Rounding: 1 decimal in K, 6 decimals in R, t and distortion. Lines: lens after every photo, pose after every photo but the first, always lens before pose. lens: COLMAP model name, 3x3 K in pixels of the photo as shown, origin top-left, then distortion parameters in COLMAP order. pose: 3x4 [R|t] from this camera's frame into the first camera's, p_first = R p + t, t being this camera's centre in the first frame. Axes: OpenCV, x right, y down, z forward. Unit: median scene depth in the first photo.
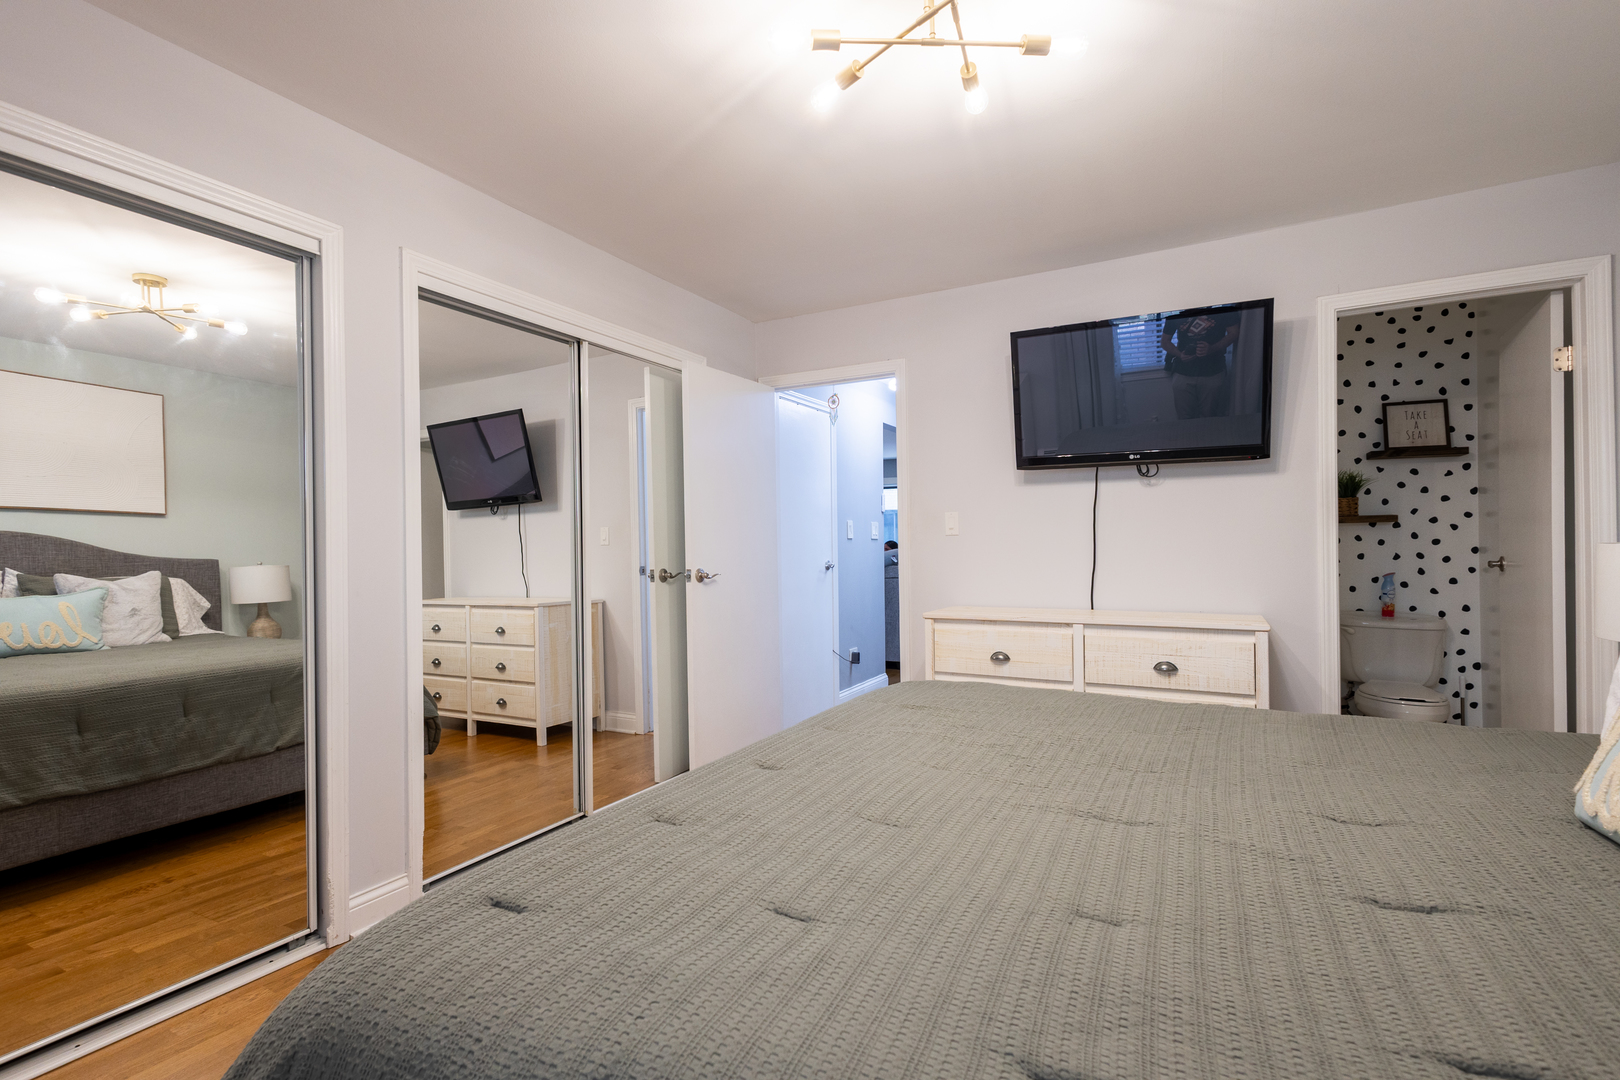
lens RADIAL K [[741.1, 0, 815.9], [0, 741.1, 543.2], [0, 0, 1]] dist [0.010148, -0.003753]
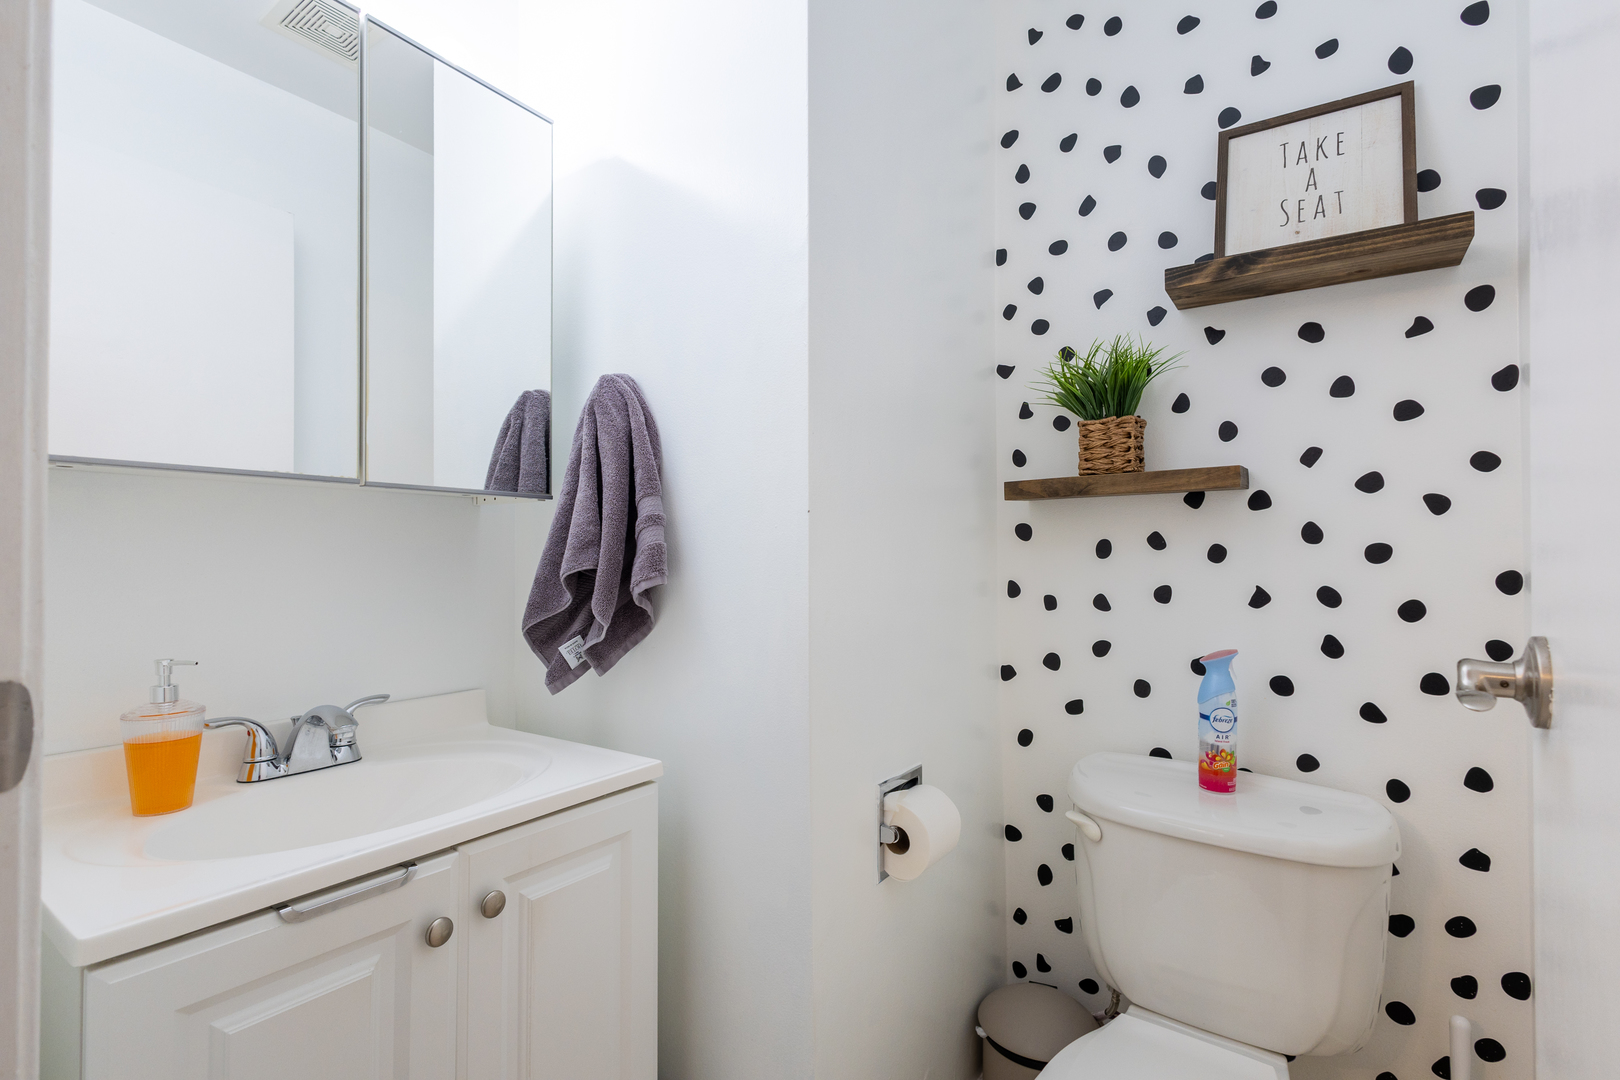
lens RADIAL K [[741.1, 0, 822.9], [0, 741.1, 546.5], [0, 0, 1]] dist [0.010148, -0.003753]
pose [[0.994031, 0.009984, -0.108640, 0.633276], [-0.011401, 0.999858, -0.012433, 0.001911], [0.108501, 0.013598, 0.994003, 0.664607]]
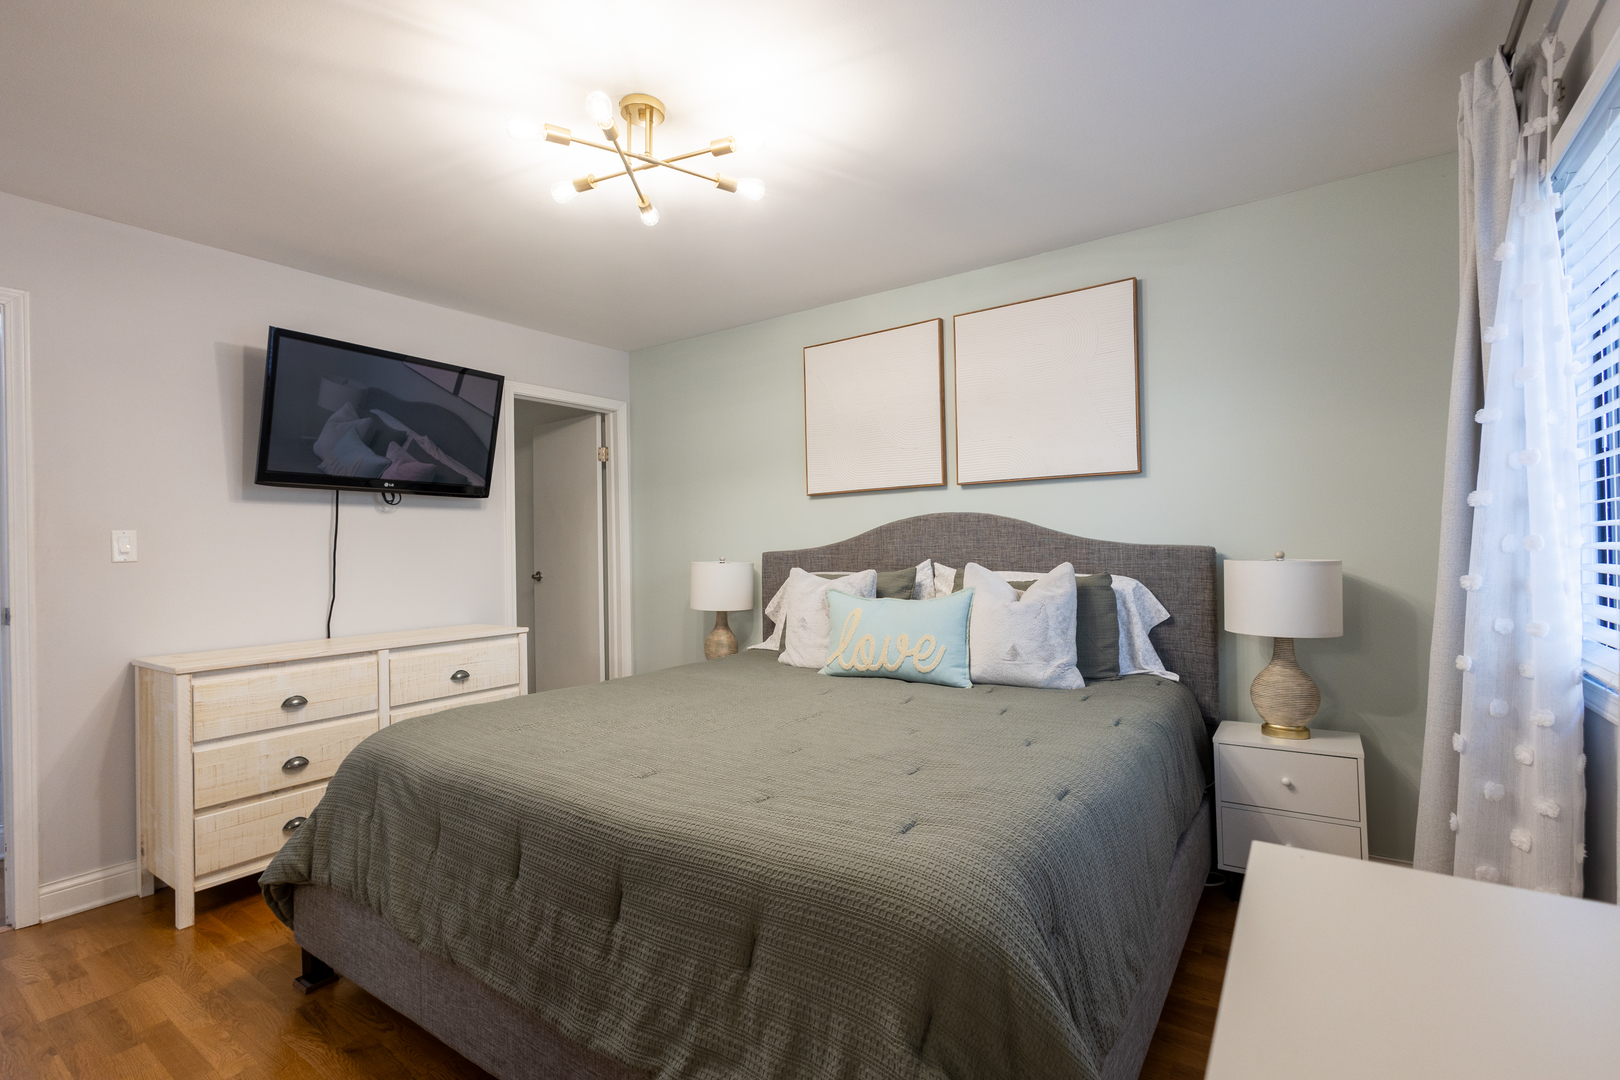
lens RADIAL K [[741.1, 0, 827.7], [0, 741.1, 539.3], [0, 0, 1]] dist [0.010148, -0.003753]
pose [[0.106348, 0.028681, 0.993915, -0.595468], [0.029934, 0.999038, -0.032032, 0.012874], [-0.993878, 0.033159, 0.105387, 0.317062]]
